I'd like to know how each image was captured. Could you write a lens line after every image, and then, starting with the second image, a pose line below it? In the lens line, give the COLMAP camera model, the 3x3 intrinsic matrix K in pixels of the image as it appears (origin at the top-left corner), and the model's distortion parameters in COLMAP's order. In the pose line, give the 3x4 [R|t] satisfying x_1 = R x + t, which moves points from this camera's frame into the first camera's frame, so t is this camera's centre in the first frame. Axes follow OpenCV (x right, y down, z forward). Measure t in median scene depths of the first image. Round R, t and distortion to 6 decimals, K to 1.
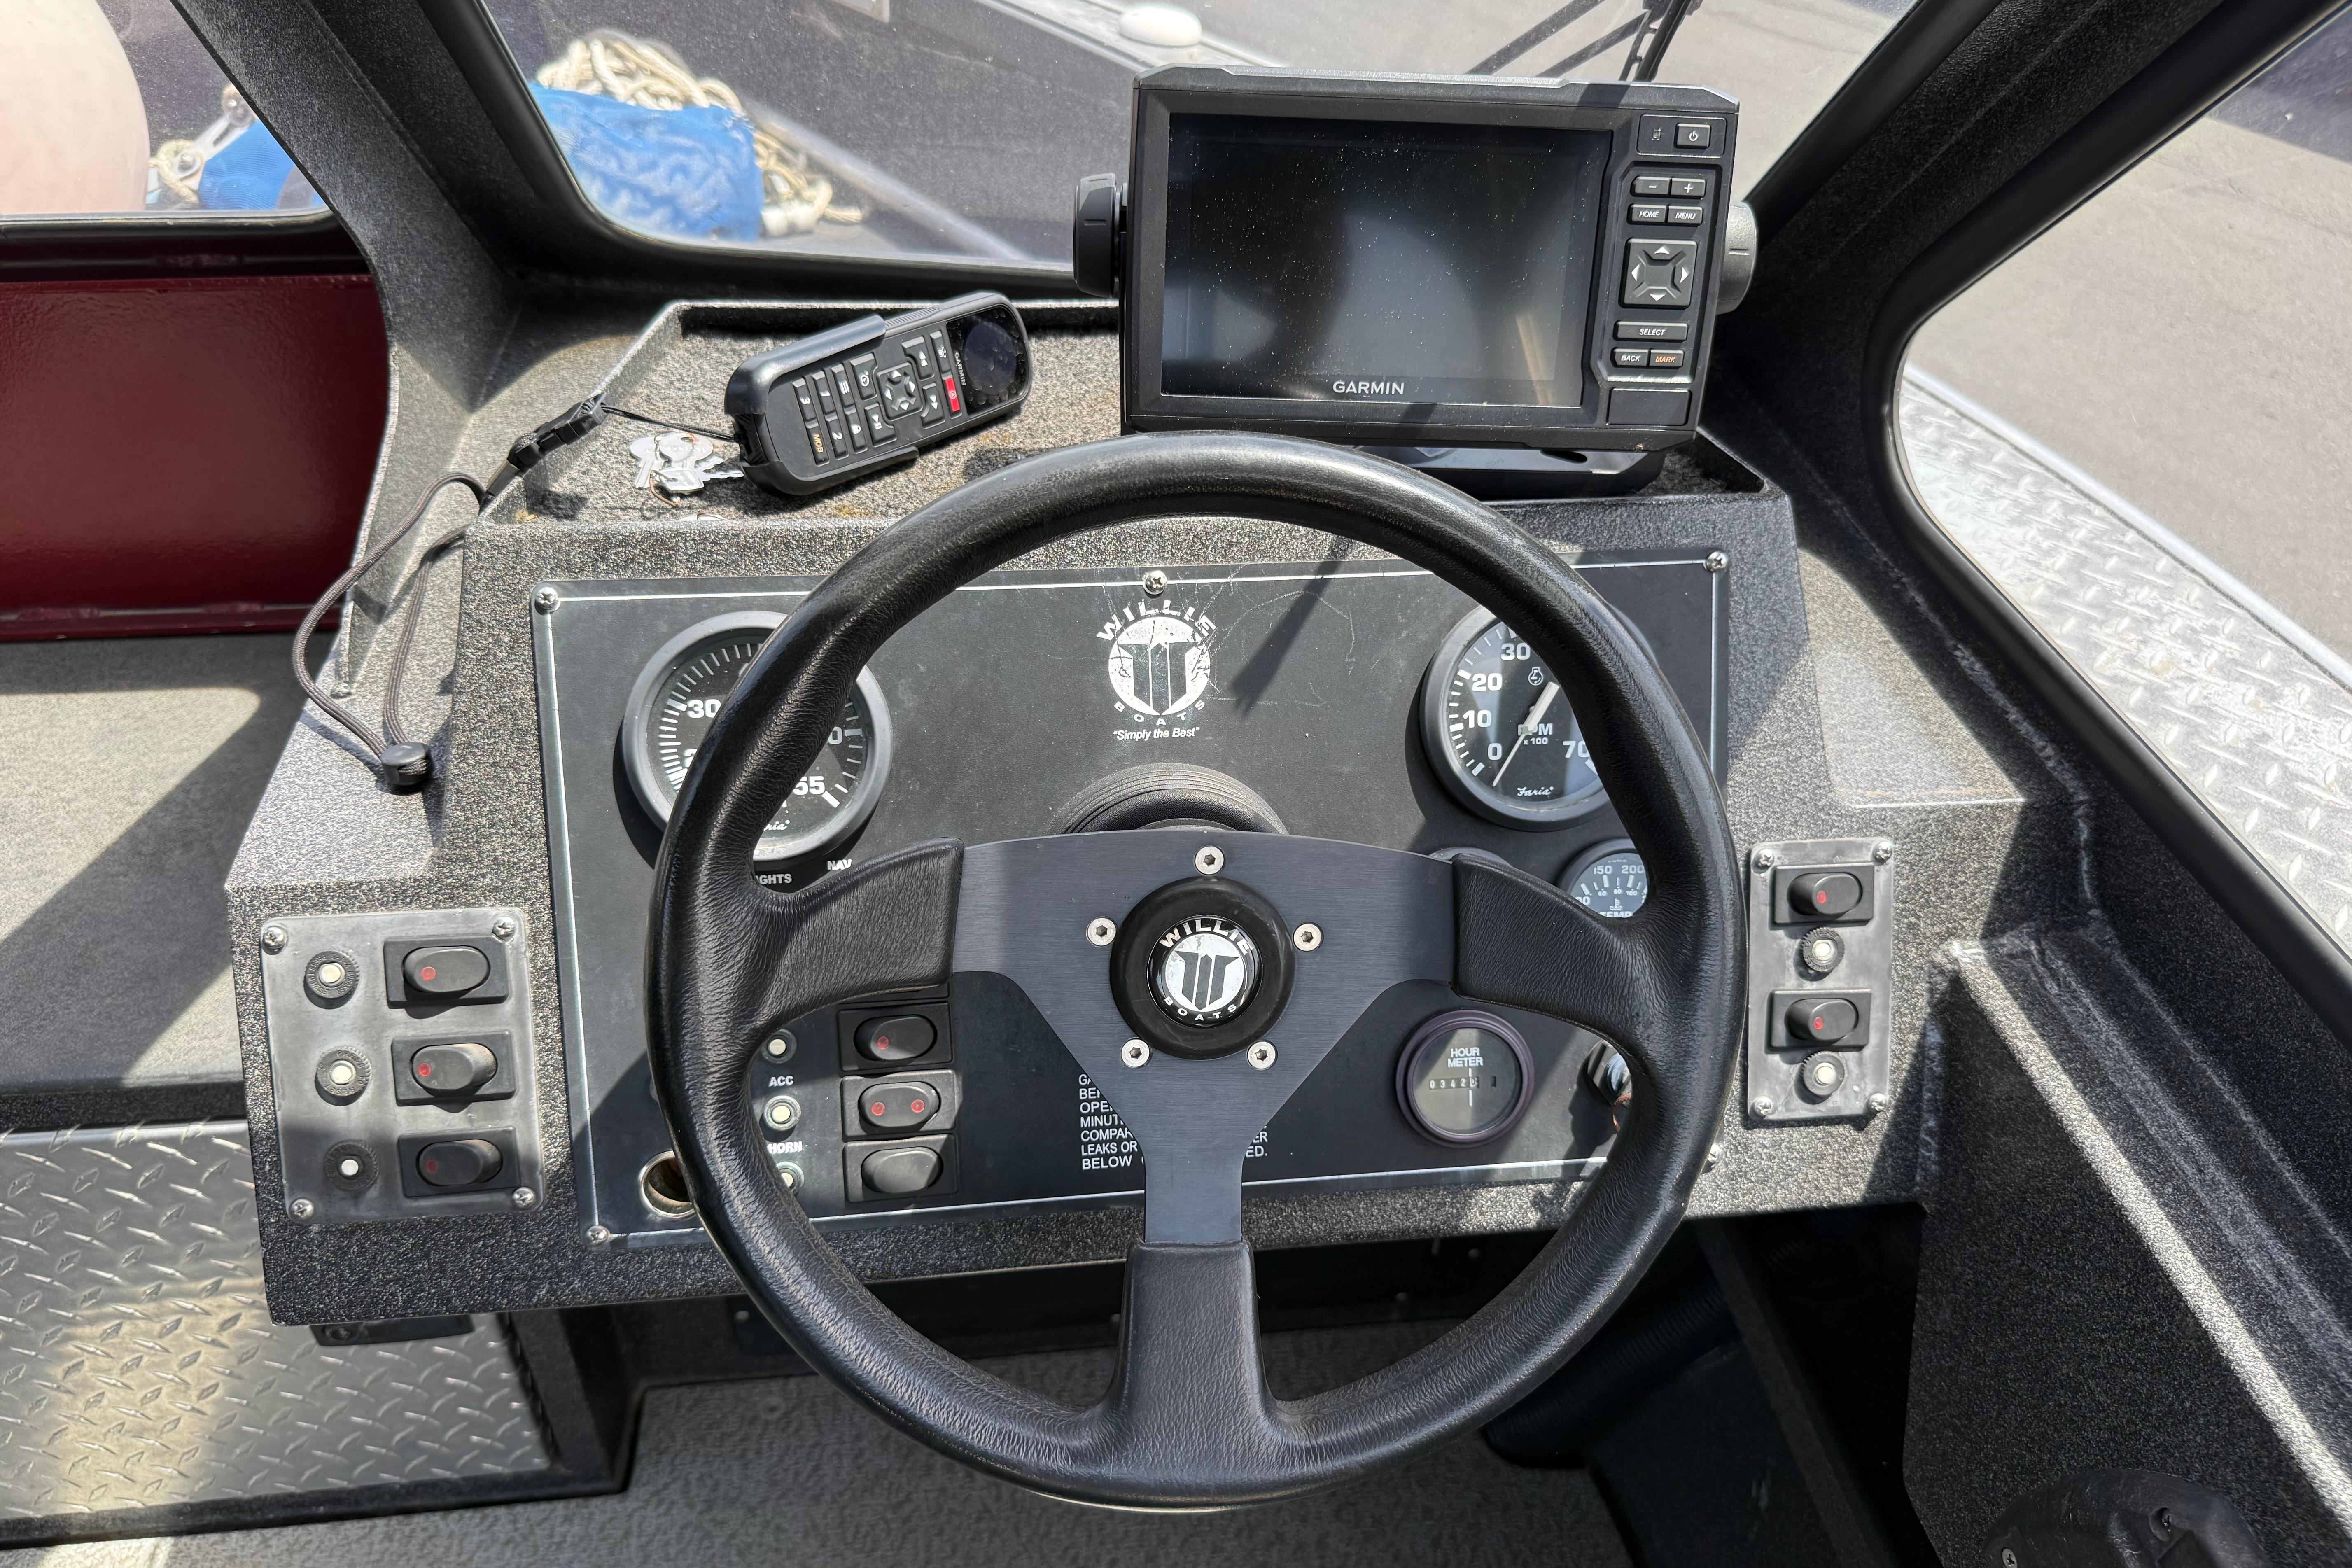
lens RADIAL K [[1704.1, 0, 1186.2], [0, 1704.1, 861.8], [0, 0, 1]] dist [0.034993, -0.076096]
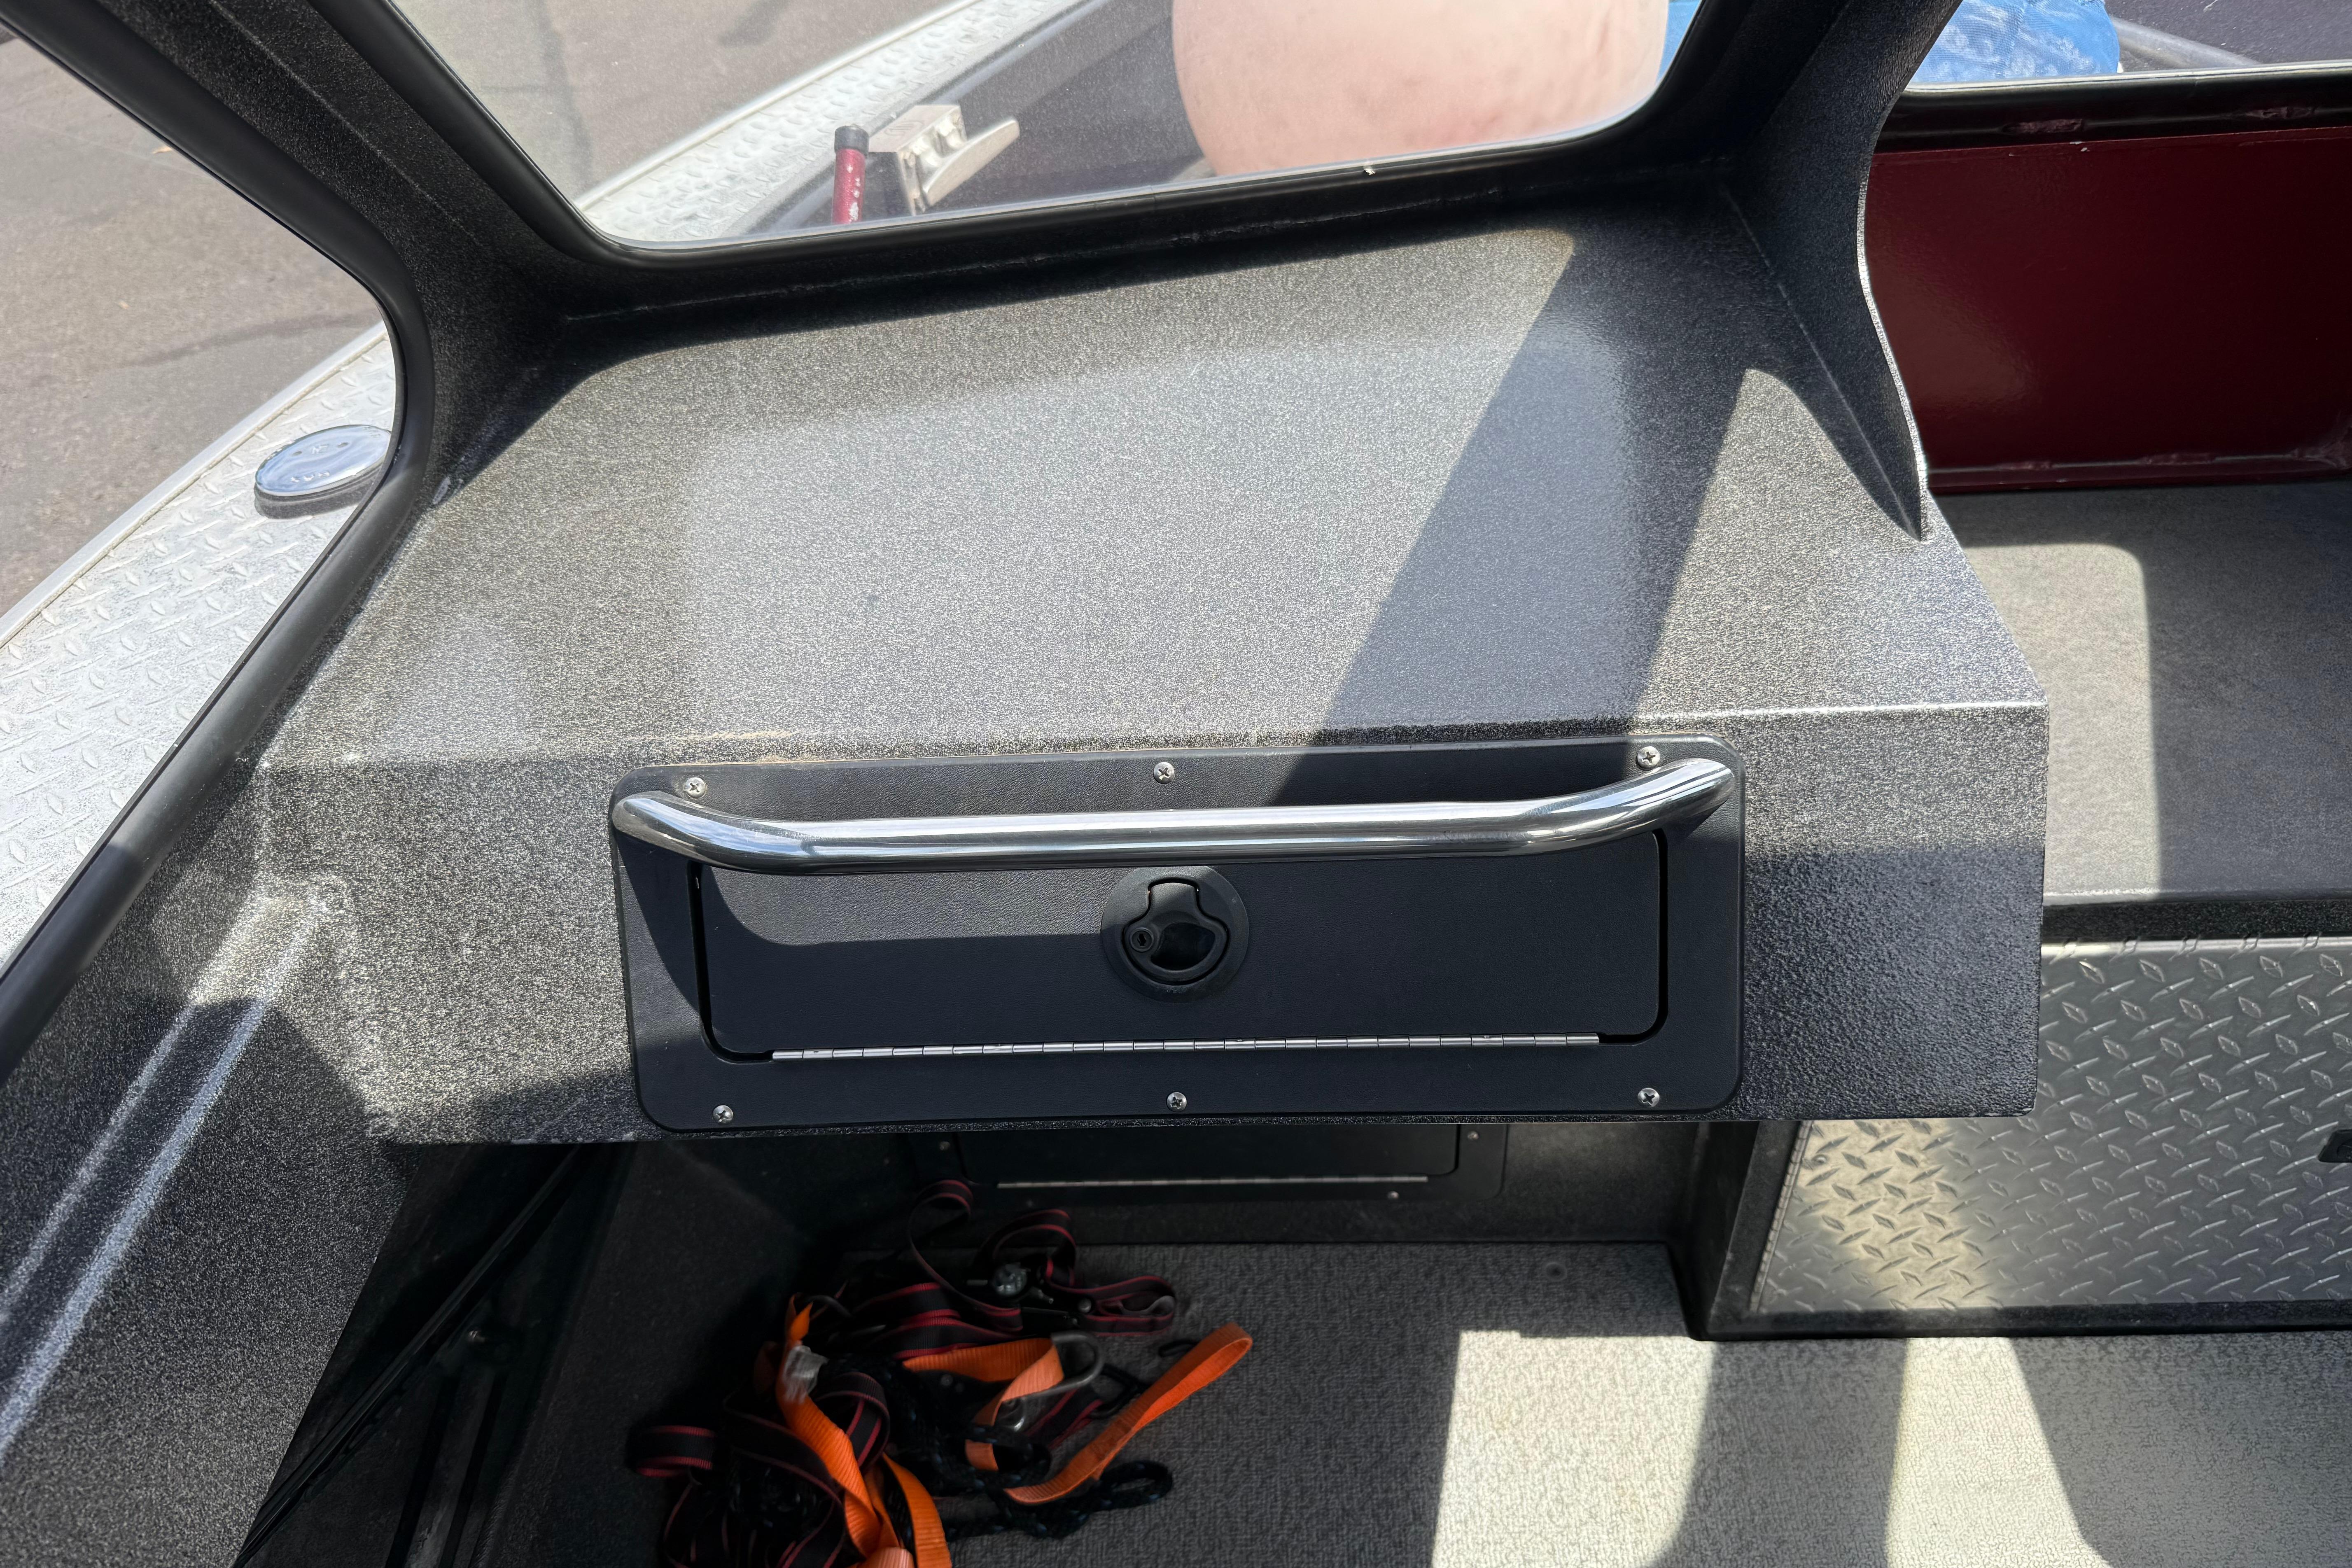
lens RADIAL K [[1655.9, 0, 1181.6], [0, 1655.9, 795.9], [0, 0, 1]] dist [0.003303, 0.009354]
pose [[0.983308, 0.022847, -0.180510, -1.504121], [-0.020446, 0.999676, 0.015153, 0.085628], [0.180798, -0.011209, 0.983456, -0.181970]]
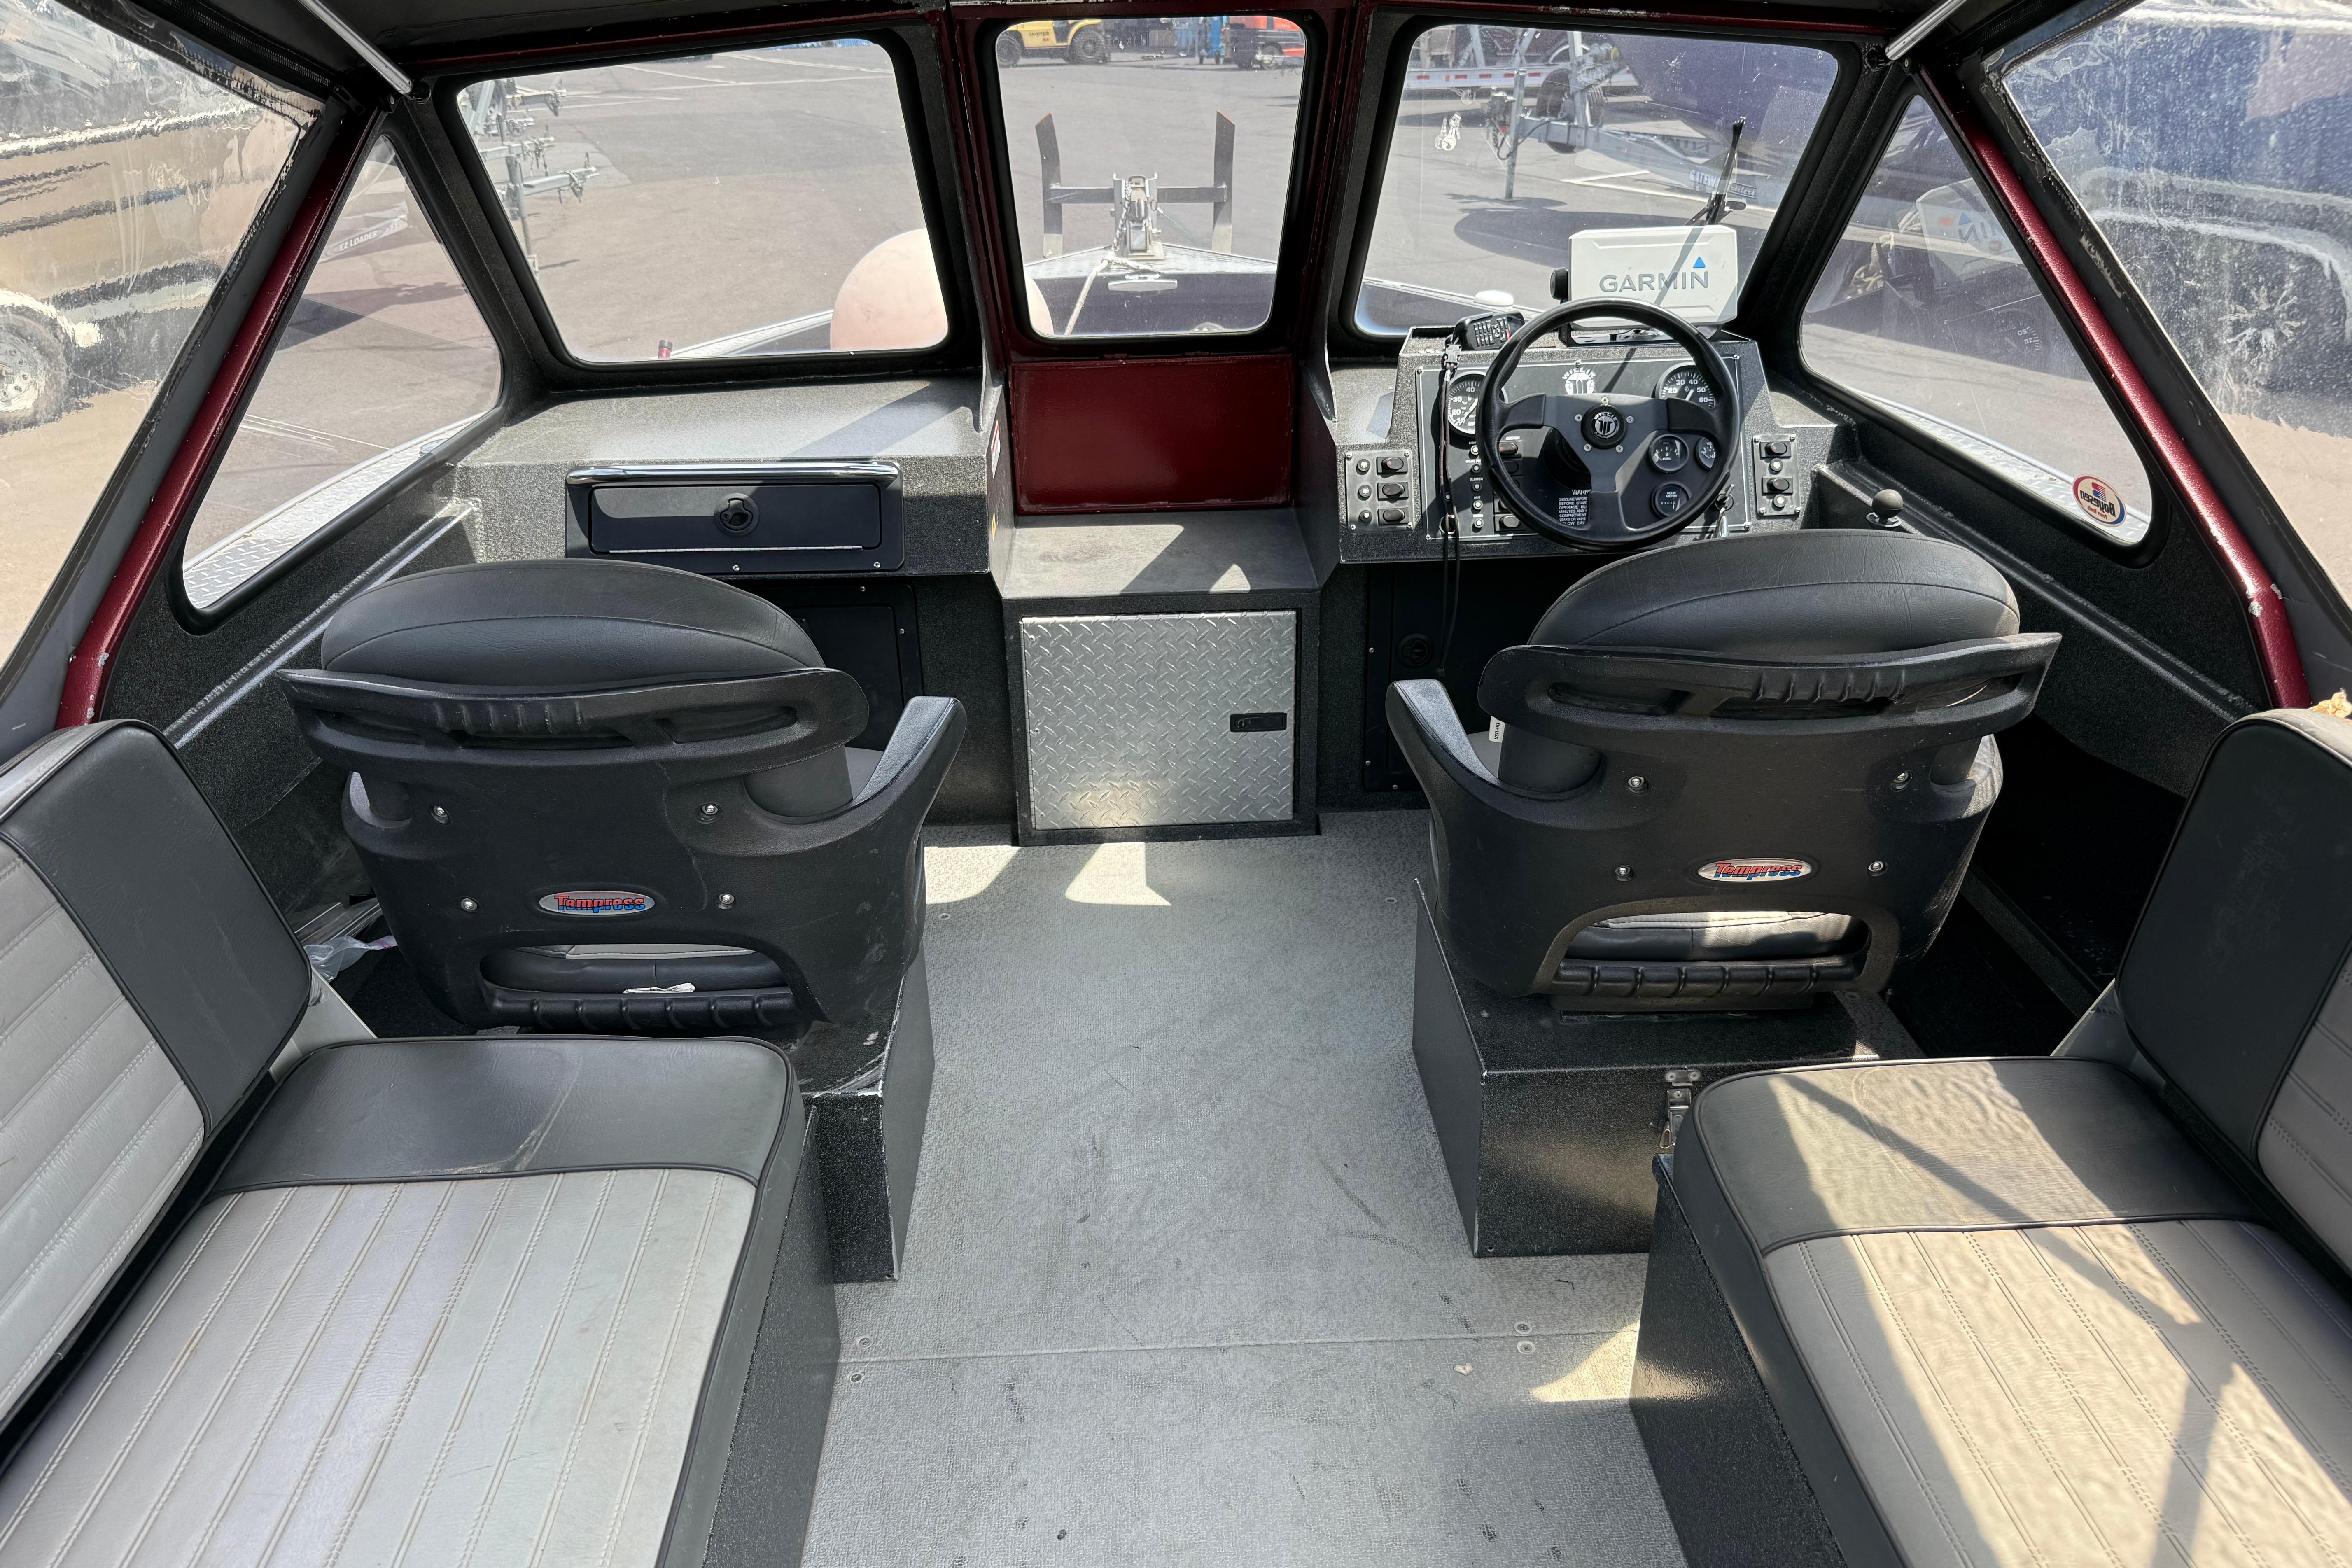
lens RADIAL K [[1635.8, 0, 1172.0], [0, 1635.8, 813.2], [0, 0, 1]] dist [0.065929, -0.051215]
pose [[0.994055, -0.017679, -0.107435, -0.484554], [-0.010051, 0.967616, -0.252227, 1.556094], [0.108415, 0.251807, 0.961686, -2.118951]]
